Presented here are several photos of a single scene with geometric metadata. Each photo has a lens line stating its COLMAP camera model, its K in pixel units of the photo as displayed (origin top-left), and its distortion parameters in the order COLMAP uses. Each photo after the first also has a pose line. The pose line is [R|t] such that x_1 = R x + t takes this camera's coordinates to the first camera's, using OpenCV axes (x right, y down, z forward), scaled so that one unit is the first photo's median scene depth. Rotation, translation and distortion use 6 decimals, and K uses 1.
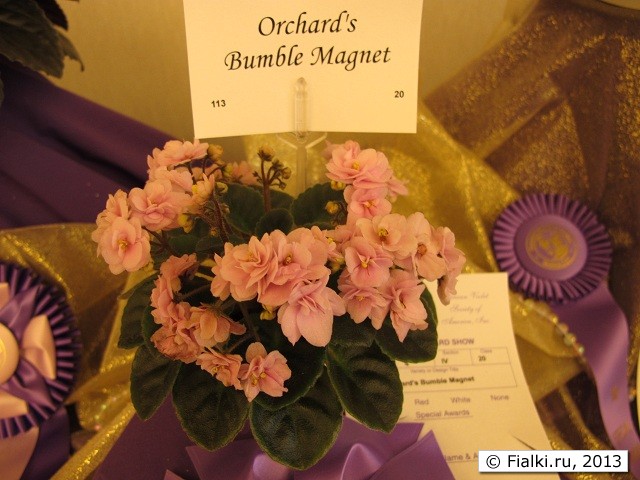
lens RADIAL K [[525.8, 0, 320.0], [0, 525.8, 240.0], [0, 0, 1]] dist [-0.082092, 0.015697]
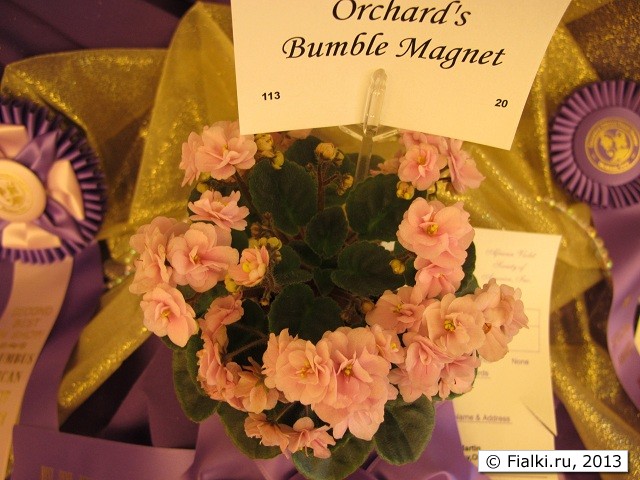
lens RADIAL K [[525.8, 0, 320.0], [0, 525.8, 240.0], [0, 0, 1]] dist [-0.082092, 0.015697]
pose [[0.994245, 0.107122, -0.001568, -0.090561], [-0.093841, 0.877850, 0.469652, -0.415521], [0.051687, -0.466802, 0.882850, 0.195278]]
